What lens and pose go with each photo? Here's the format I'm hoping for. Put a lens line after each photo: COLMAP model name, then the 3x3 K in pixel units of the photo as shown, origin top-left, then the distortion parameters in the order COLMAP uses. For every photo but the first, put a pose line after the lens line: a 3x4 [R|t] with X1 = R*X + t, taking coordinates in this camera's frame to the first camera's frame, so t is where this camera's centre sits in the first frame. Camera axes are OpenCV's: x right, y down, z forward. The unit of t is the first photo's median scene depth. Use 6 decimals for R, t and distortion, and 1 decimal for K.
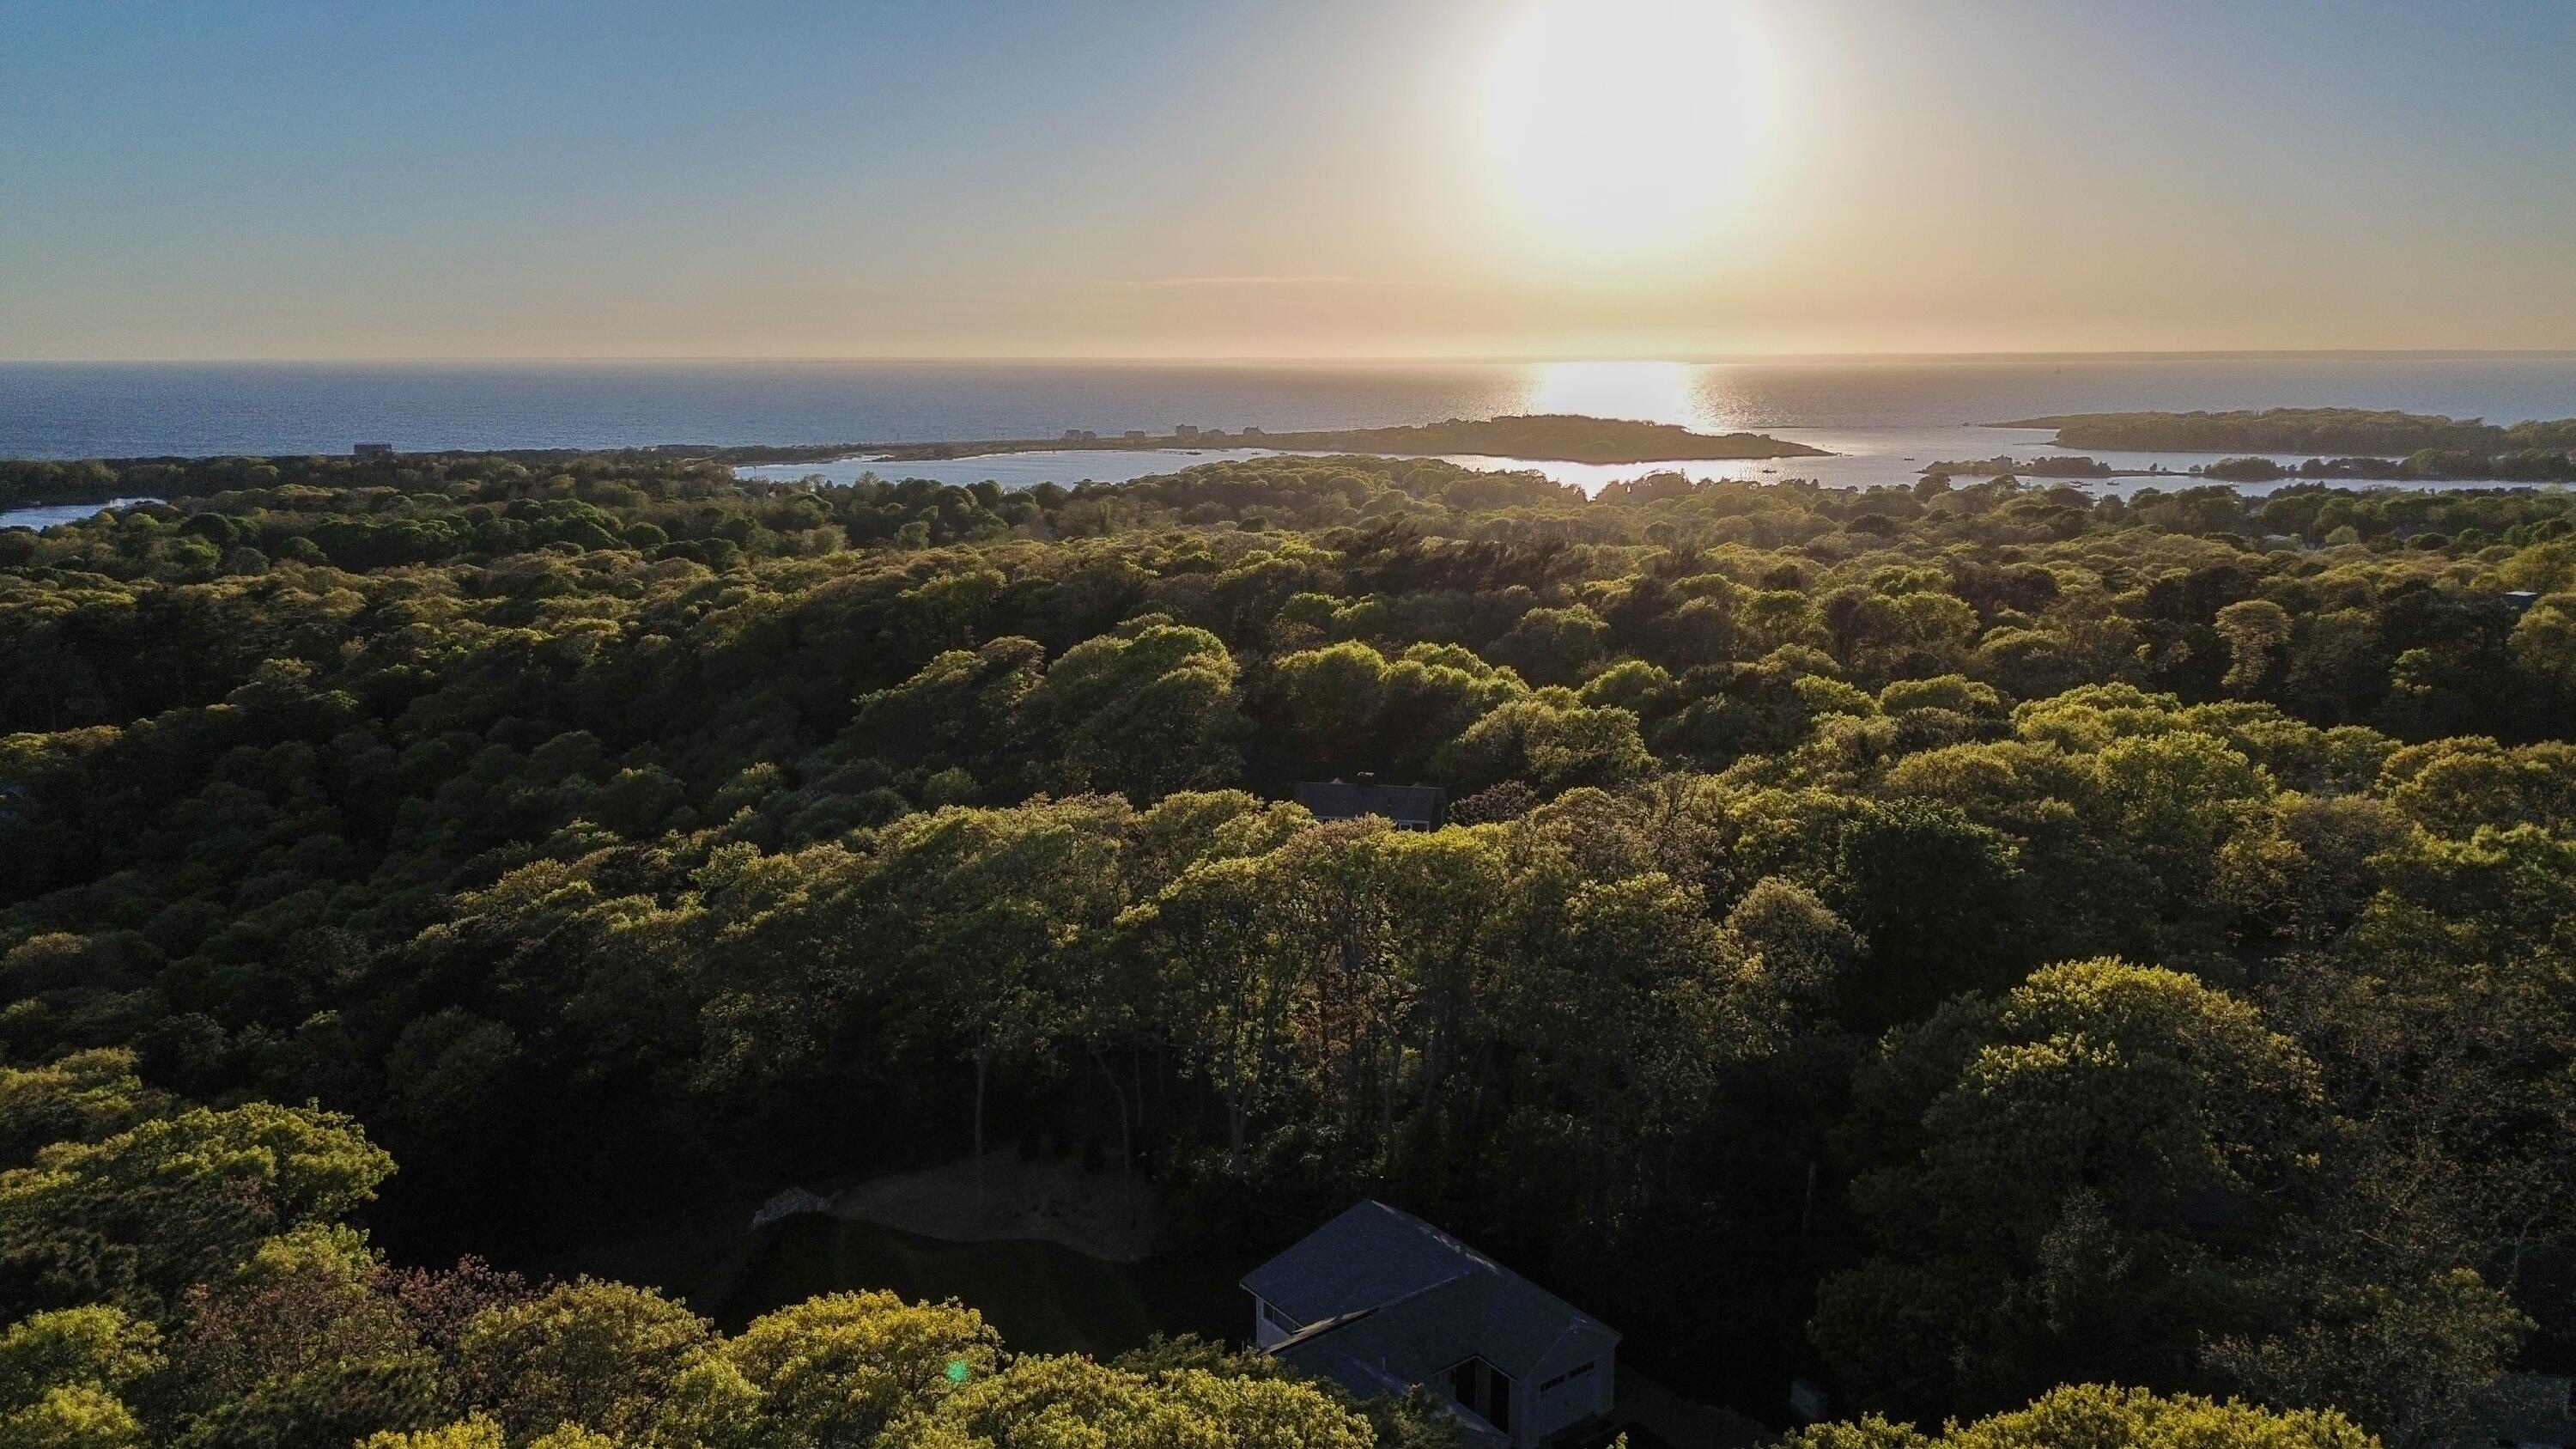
lens RADIAL K [[1801.6, 0, 1299.3], [0, 1801.6, 714.0], [0, 0, 1]] dist [0.085349, -0.106255]
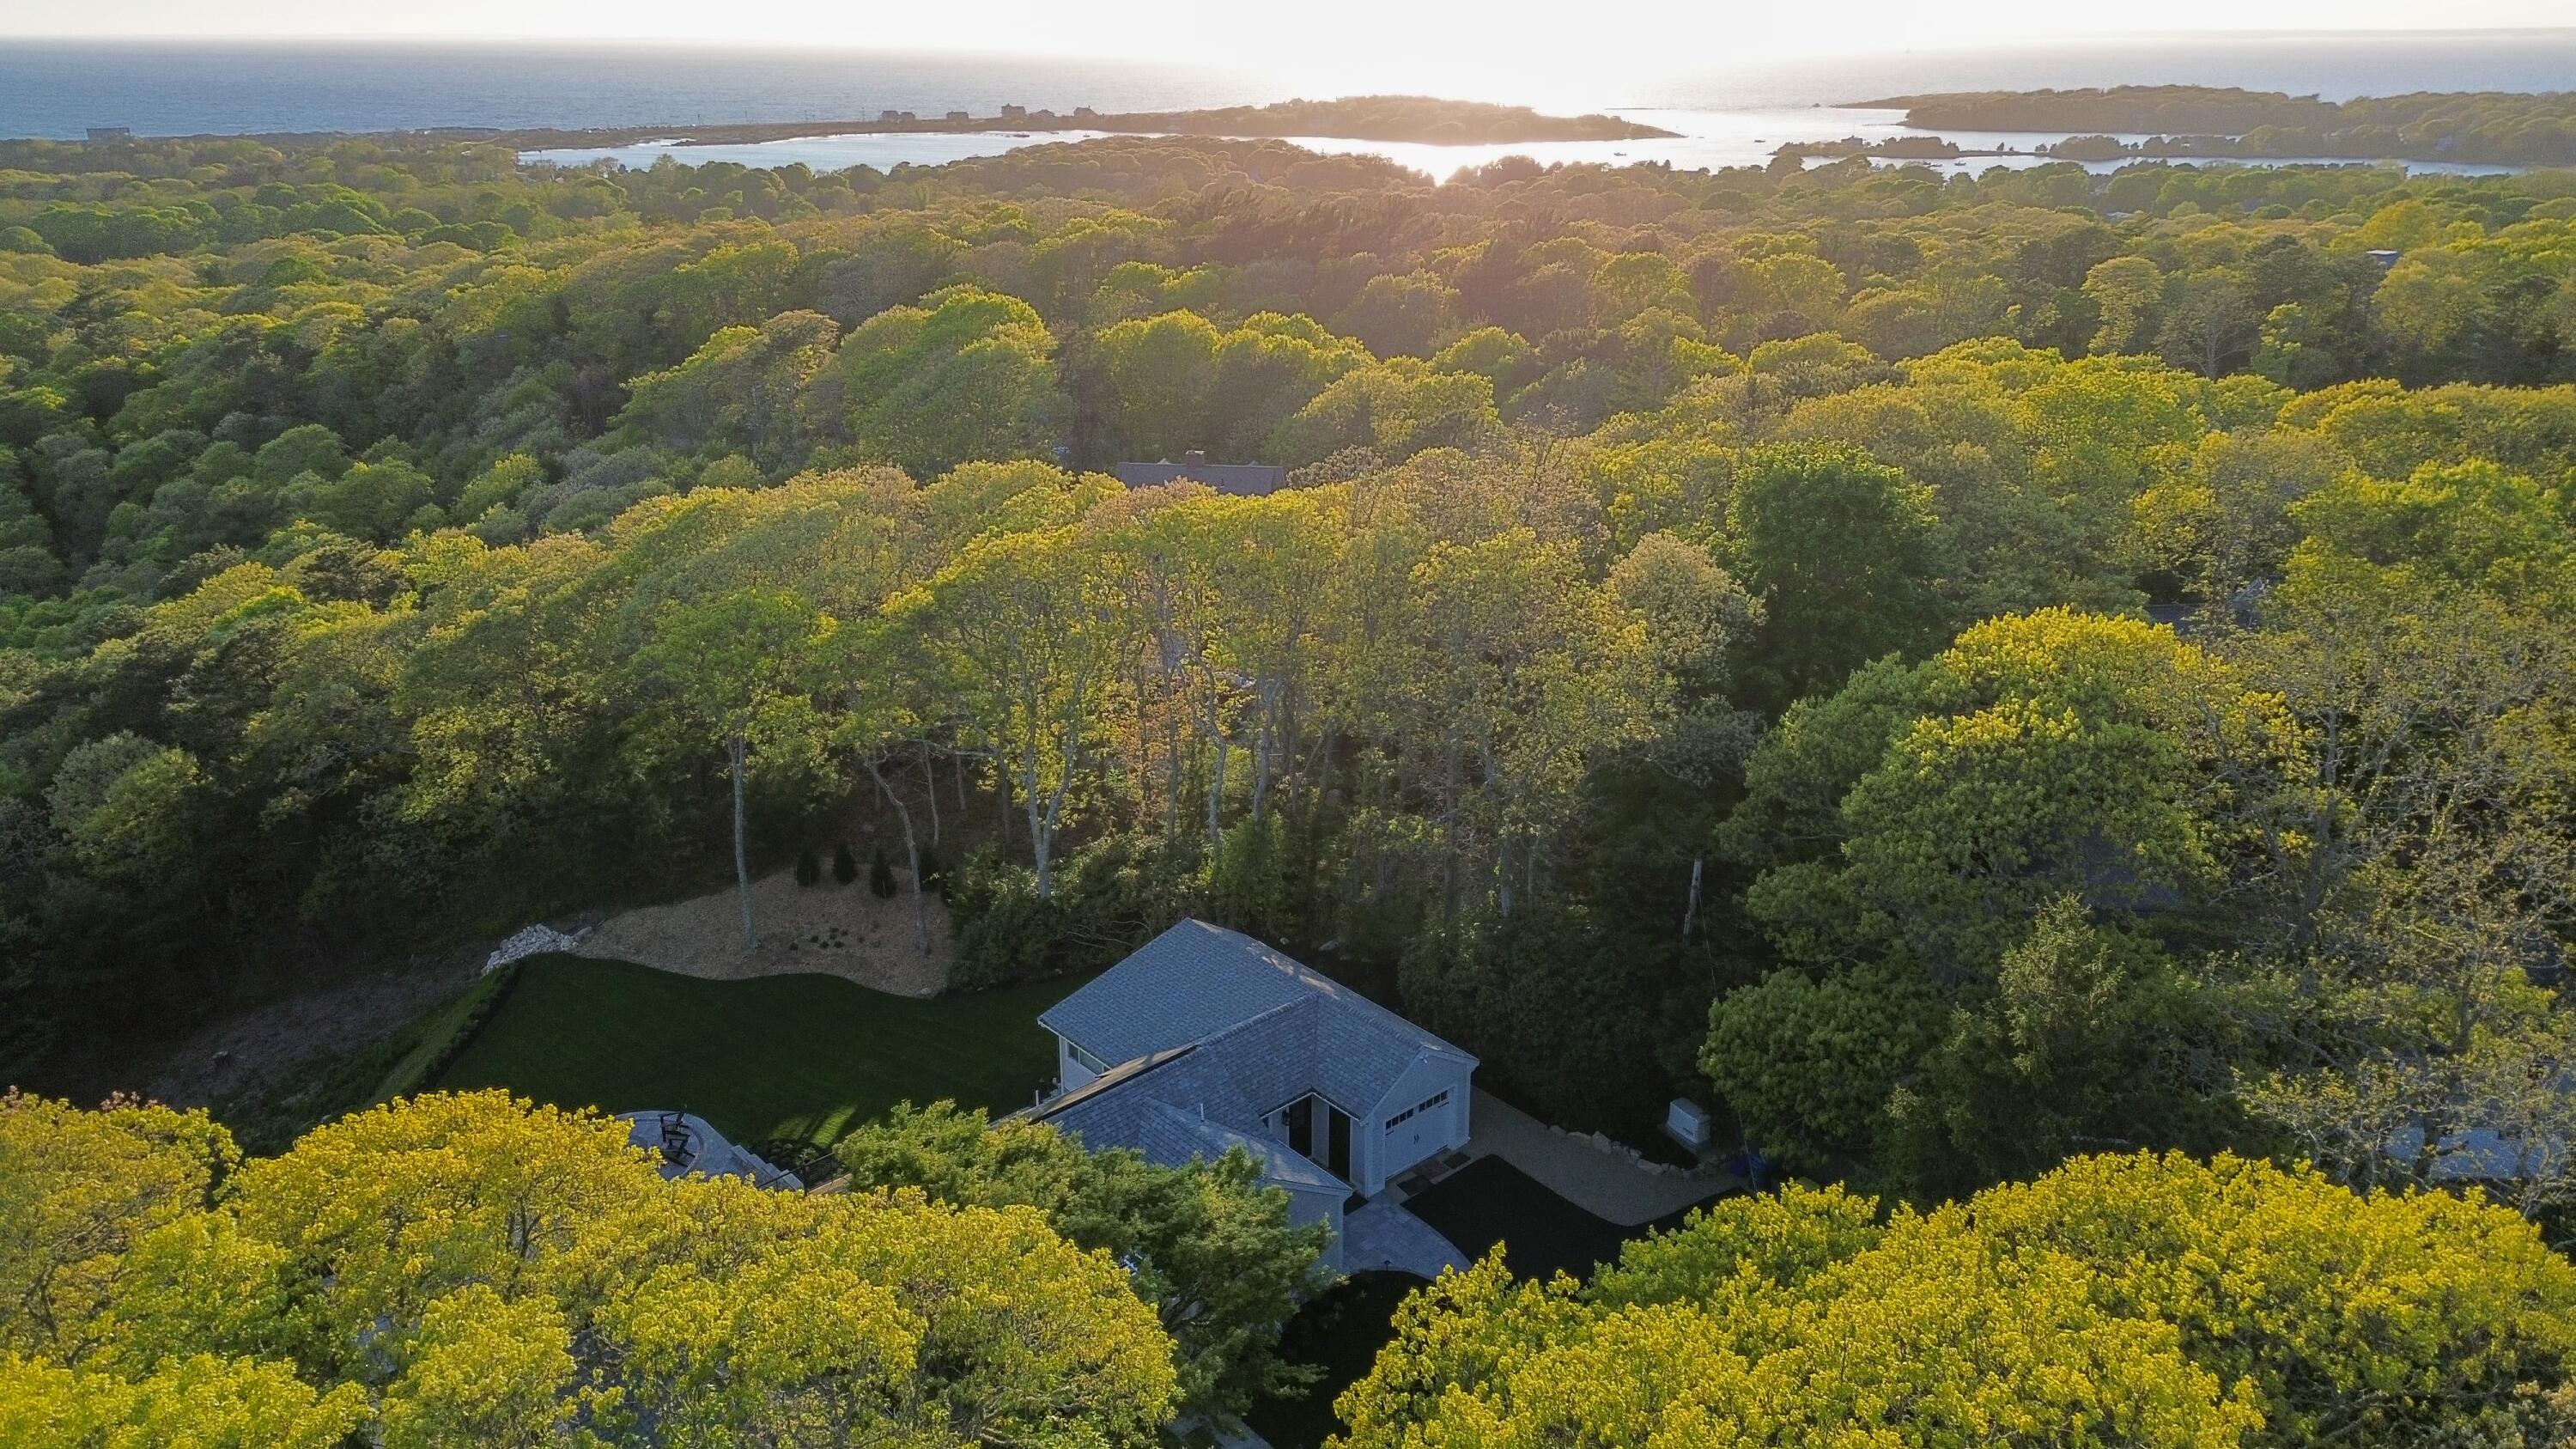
lens RADIAL K [[1801.6, 0, 1299.3], [0, 1801.6, 714.0], [0, 0, 1]] dist [0.085349, -0.106255]
pose [[0.996396, -0.029145, 0.079661, 0.015914], [0.015937, 0.986717, 0.161665, 0.020833], [-0.083314, -0.159812, 0.983625, 0.104797]]
